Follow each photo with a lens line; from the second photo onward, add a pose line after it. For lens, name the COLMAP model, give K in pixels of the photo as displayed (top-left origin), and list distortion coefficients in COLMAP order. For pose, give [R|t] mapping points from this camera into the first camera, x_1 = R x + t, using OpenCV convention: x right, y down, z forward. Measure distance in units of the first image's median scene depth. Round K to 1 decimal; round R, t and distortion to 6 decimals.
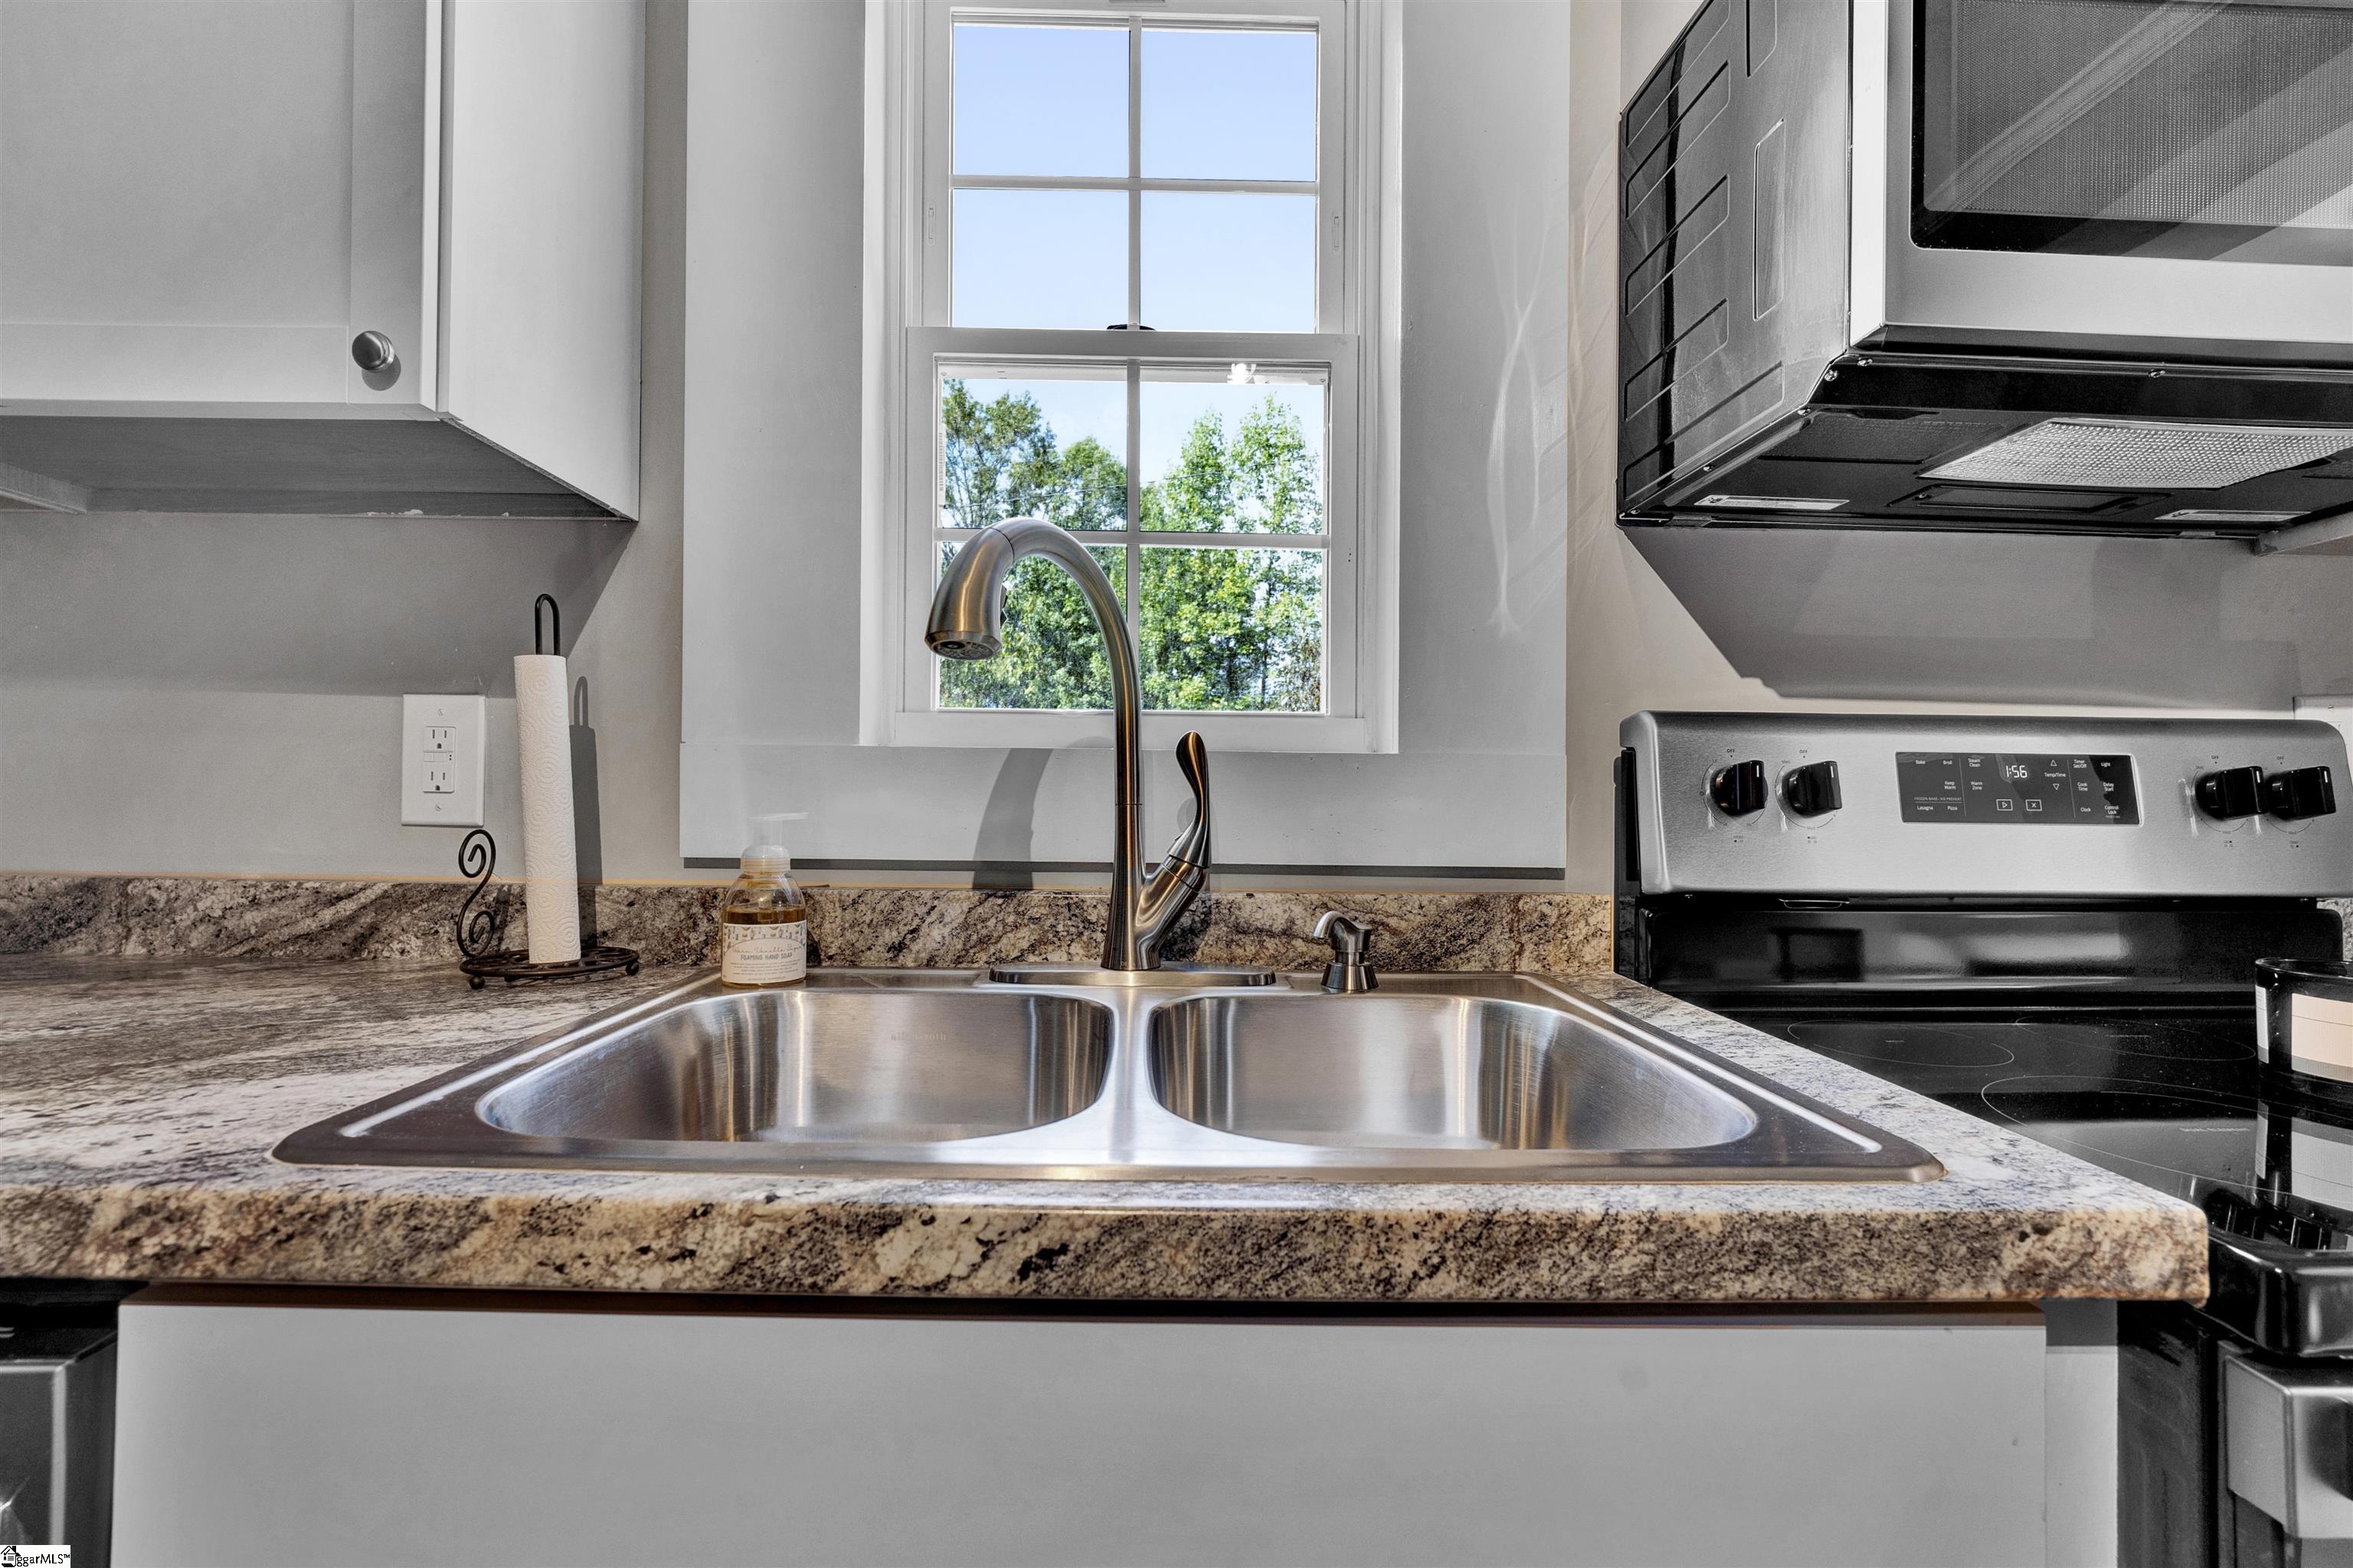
lens RADIAL K [[1091.4, 0, 1130.3], [0, 1091.4, 805.1], [0, 0, 1]] dist [-0.029464, 0.000137]
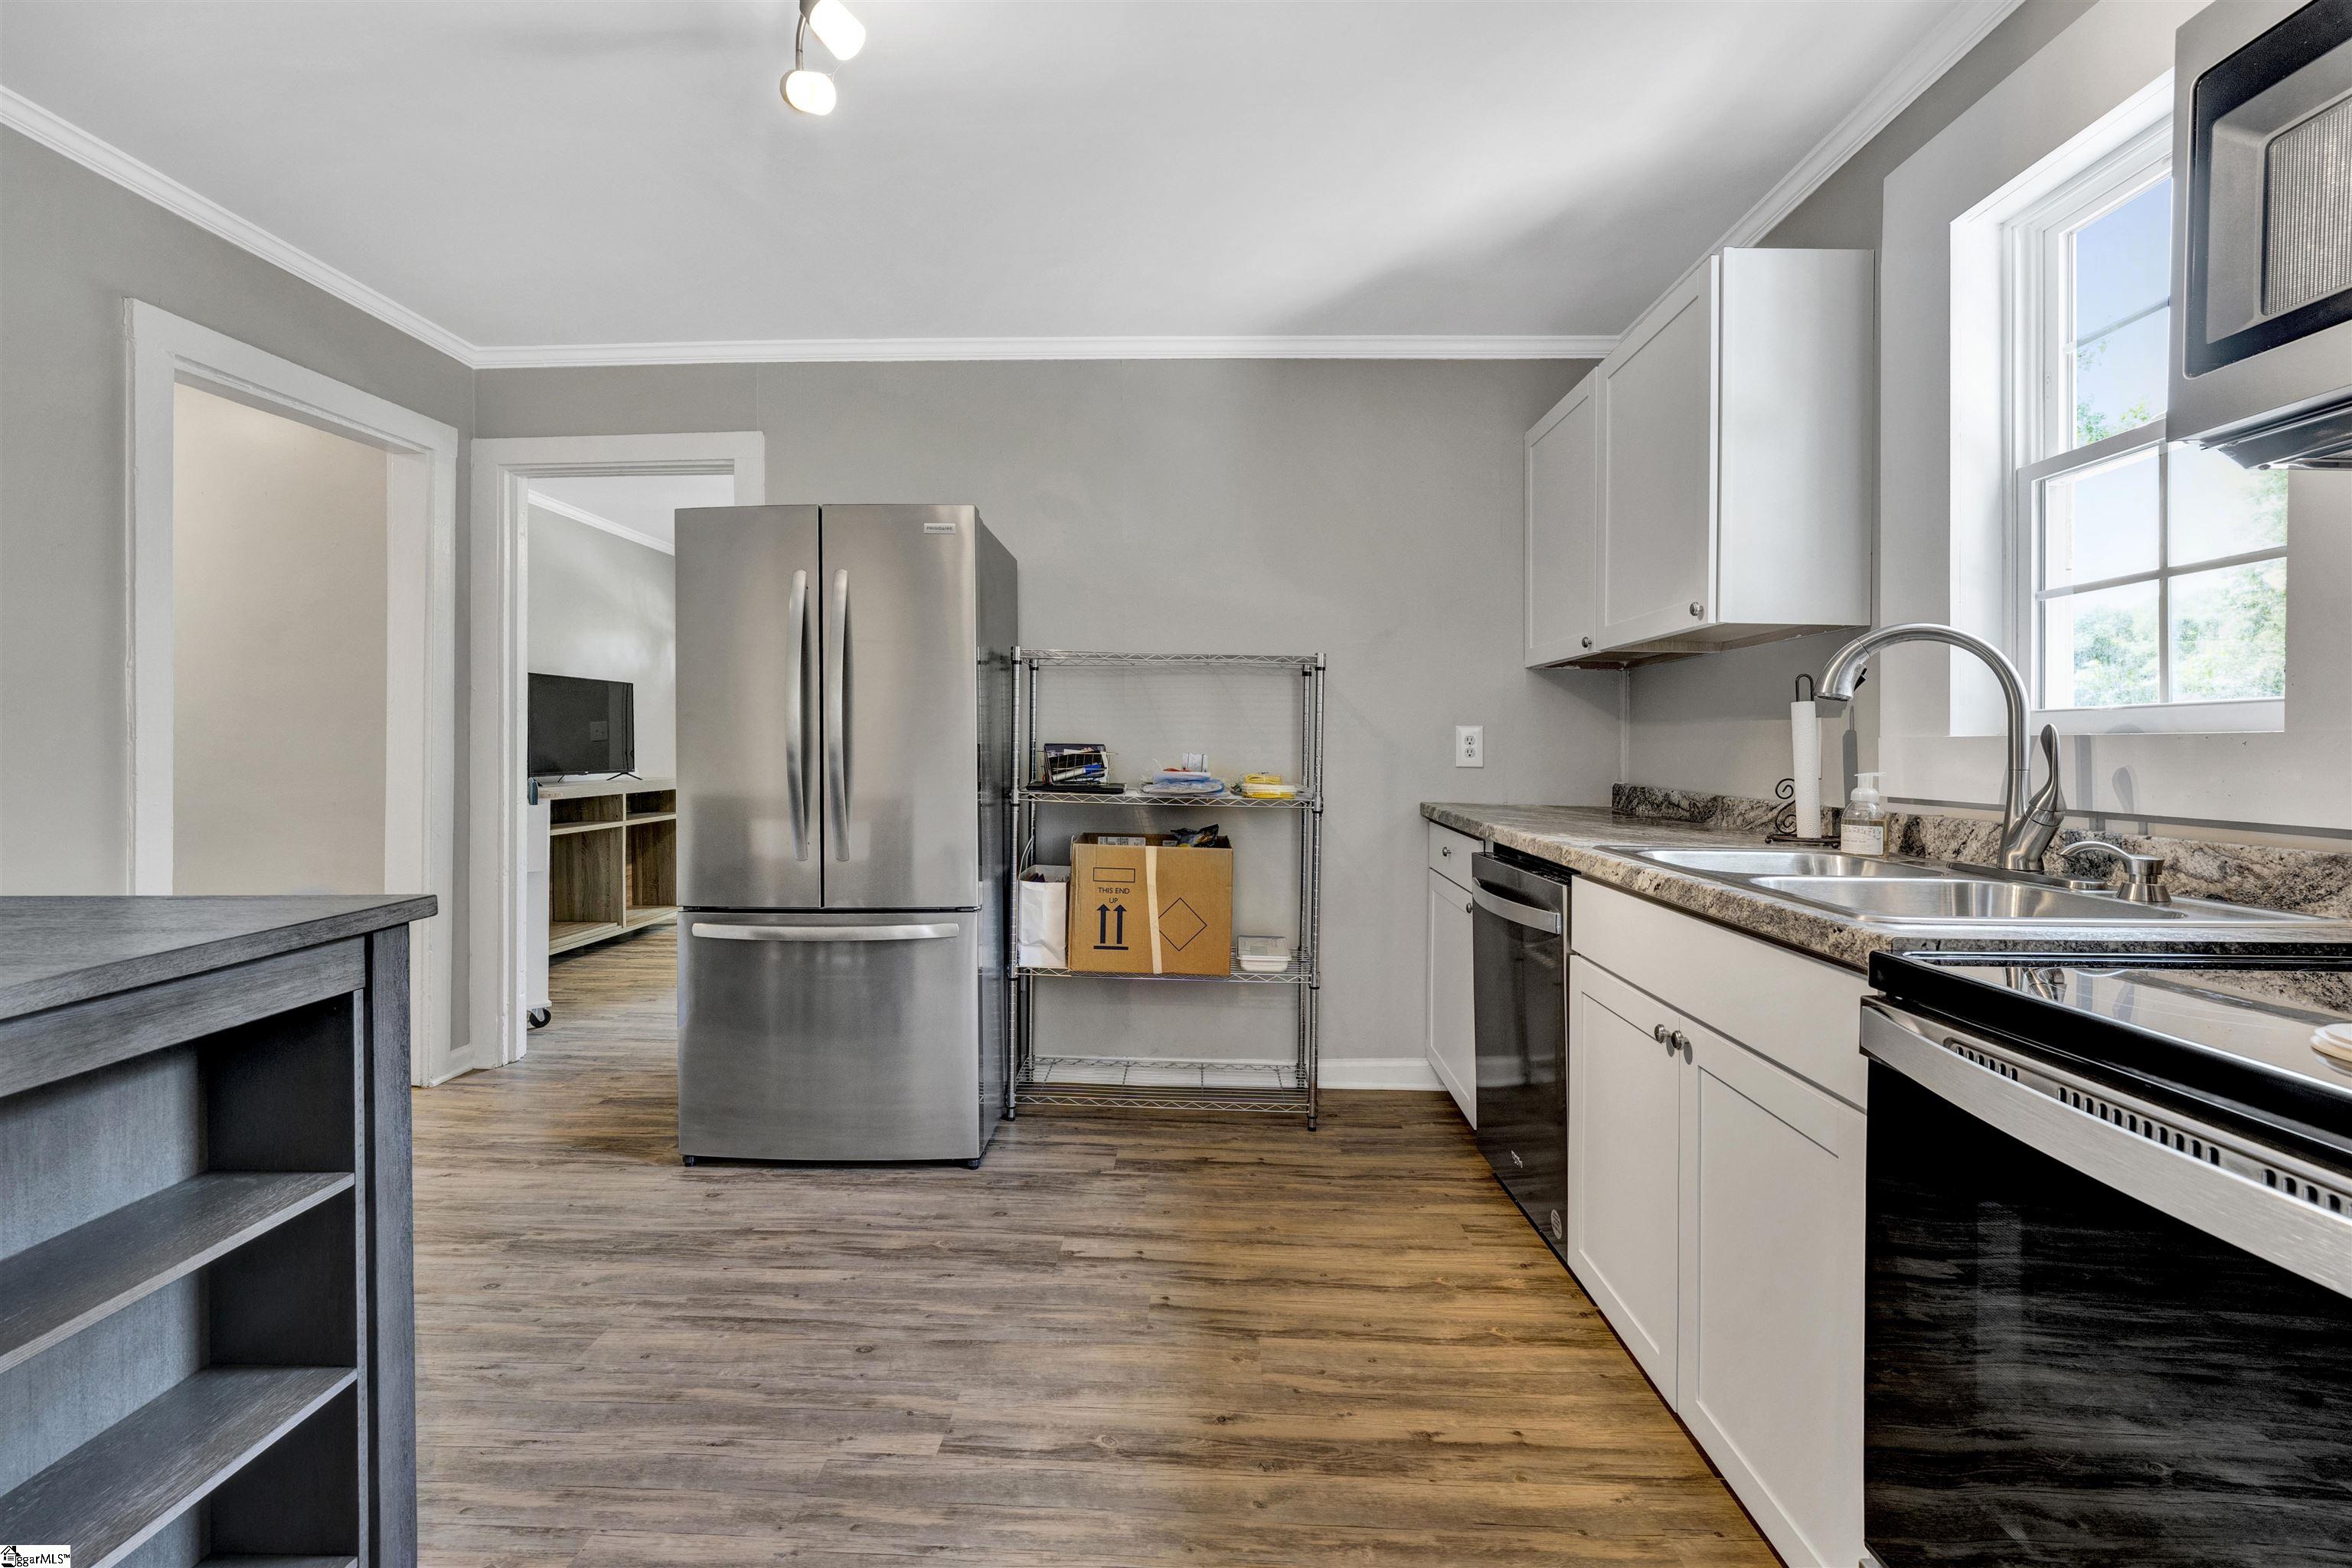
lens RADIAL K [[1030.4, 0, 1169.8], [0, 1030.4, 757.9], [0, 0, 1]] dist [-0.031314, -0.000988]
pose [[-0.003176, -0.002124, -0.999993, 1.435686], [-0.021587, 0.999765, -0.002055, 0.010678], [0.999762, 0.021580, -0.003221, -0.313068]]
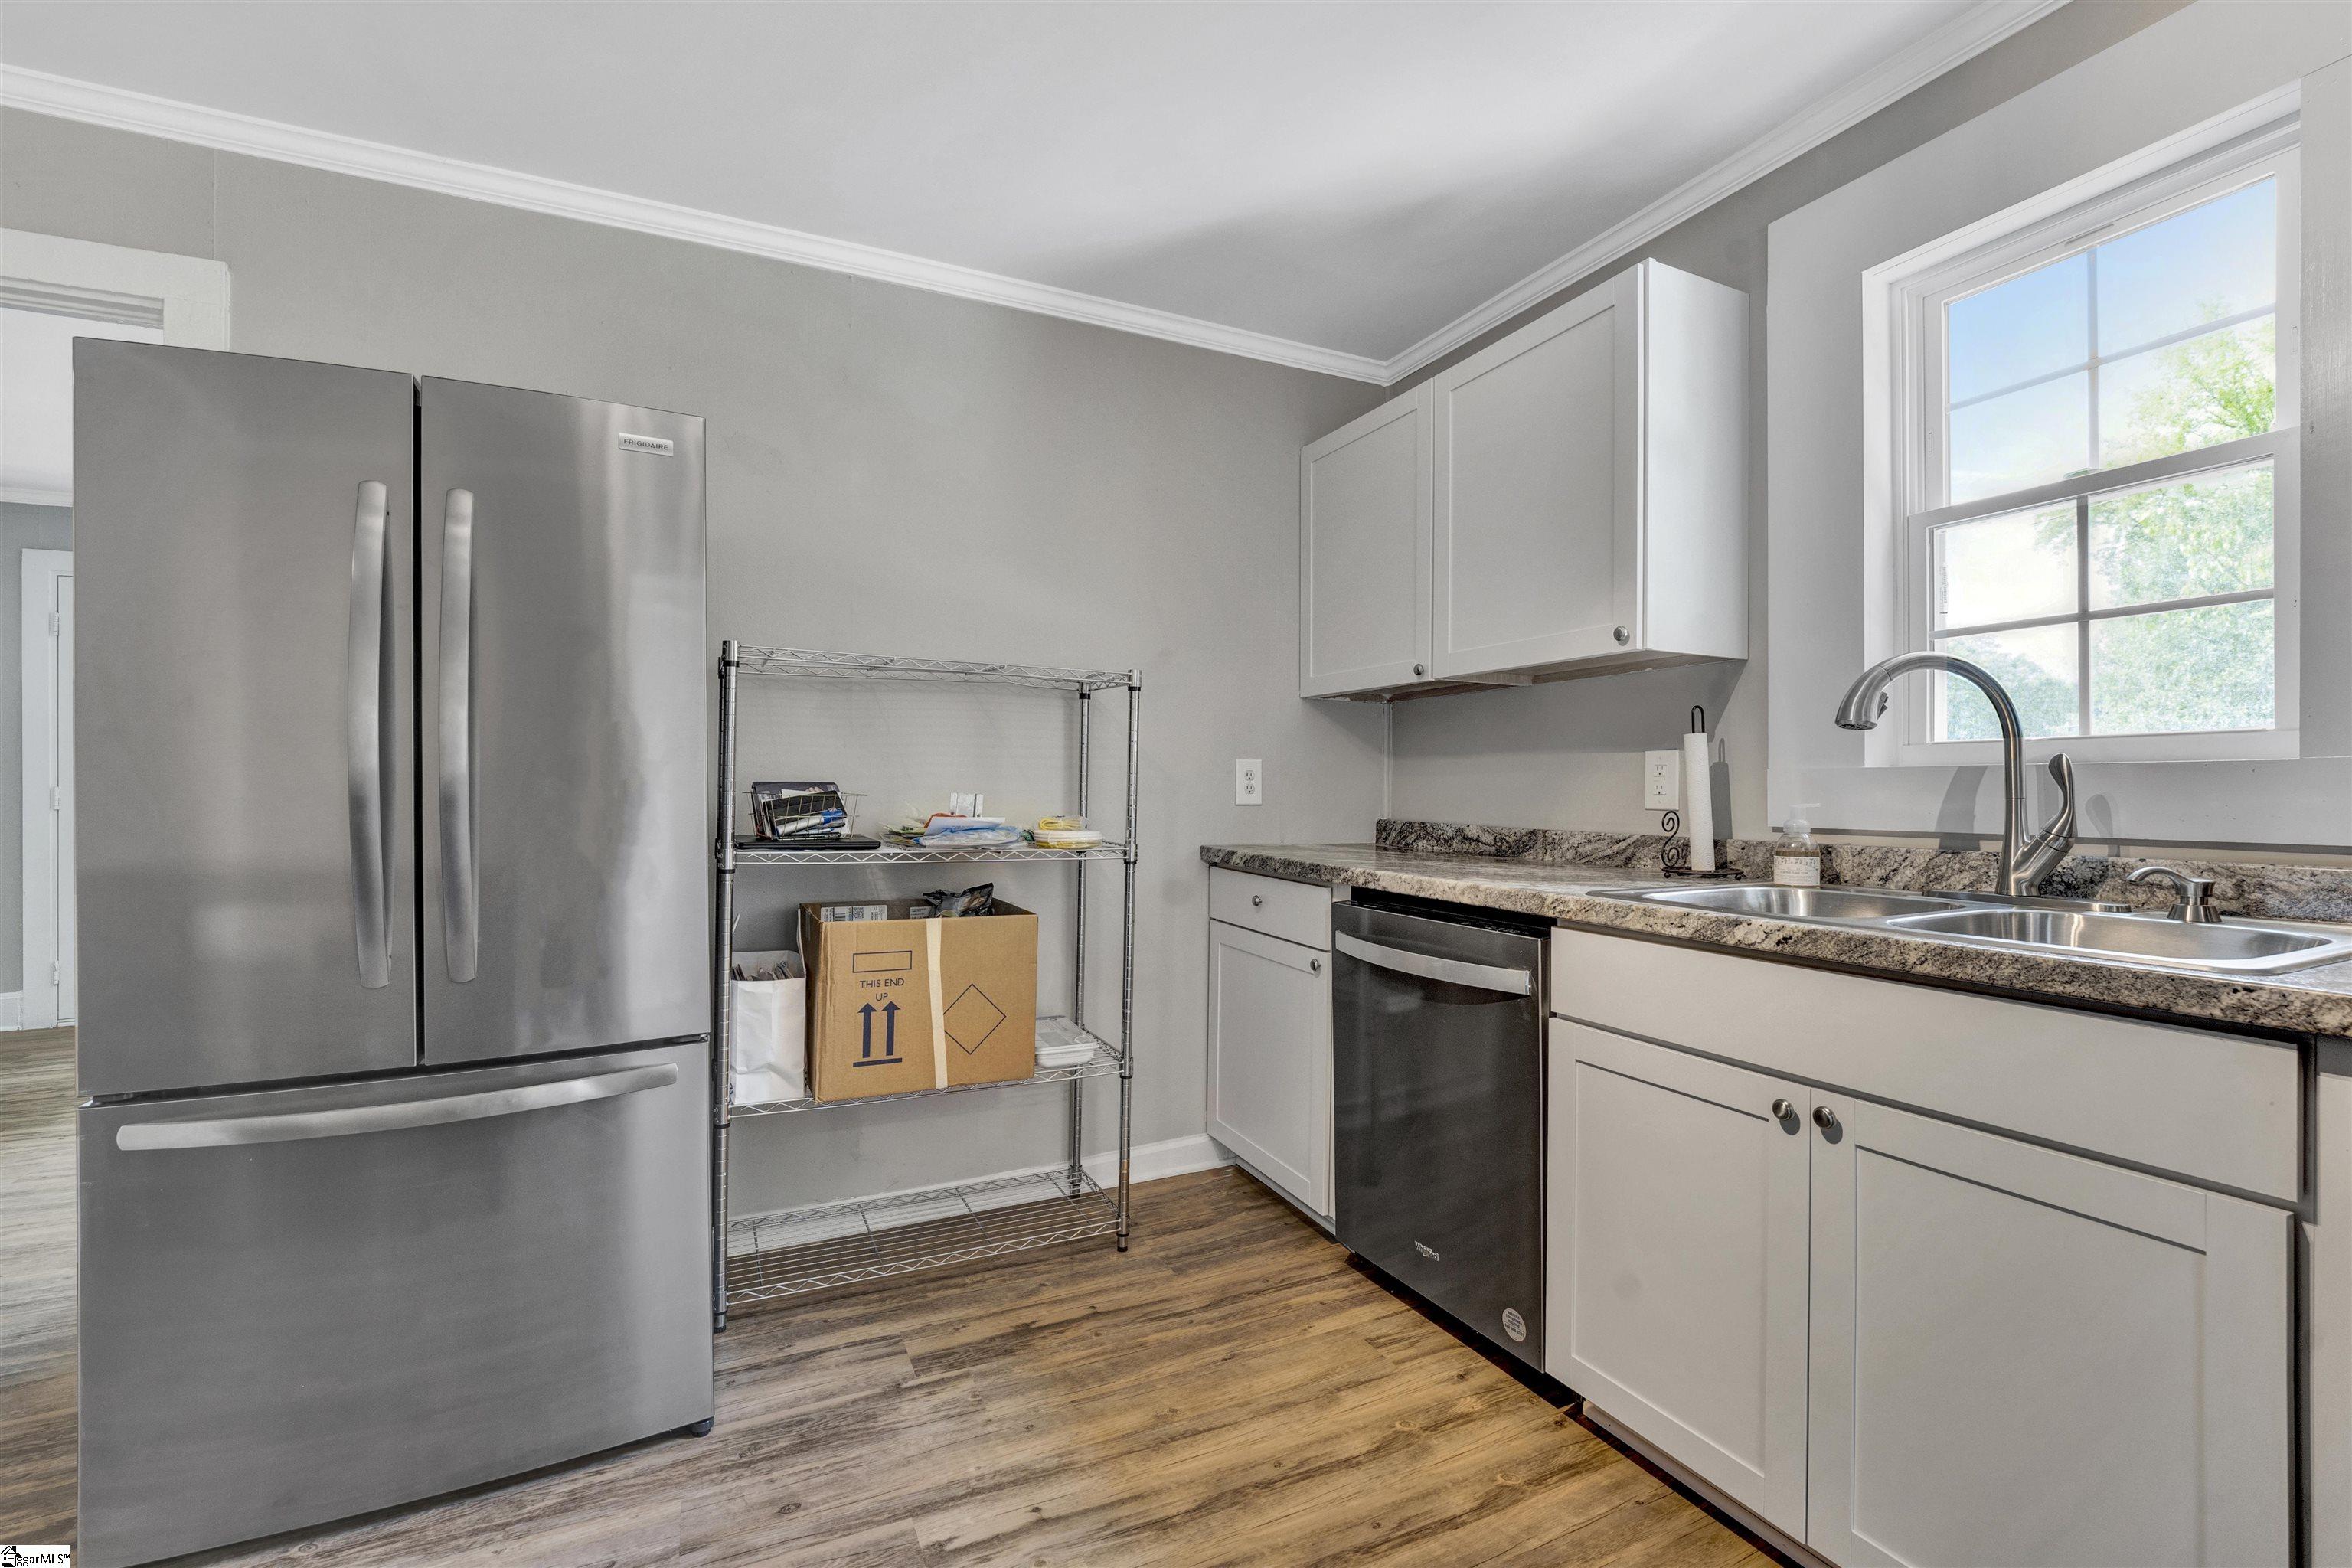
lens RADIAL K [[1007.6, 0, 1187.4], [0, 1007.6, 774.7], [0, 0, 1]] dist [-0.026303, -0.000149]
pose [[0.468365, -0.023493, -0.883223, 0.735041], [-0.004040, 0.999579, -0.028731, 0.010324], [0.883526, 0.017025, 0.468073, -0.834914]]
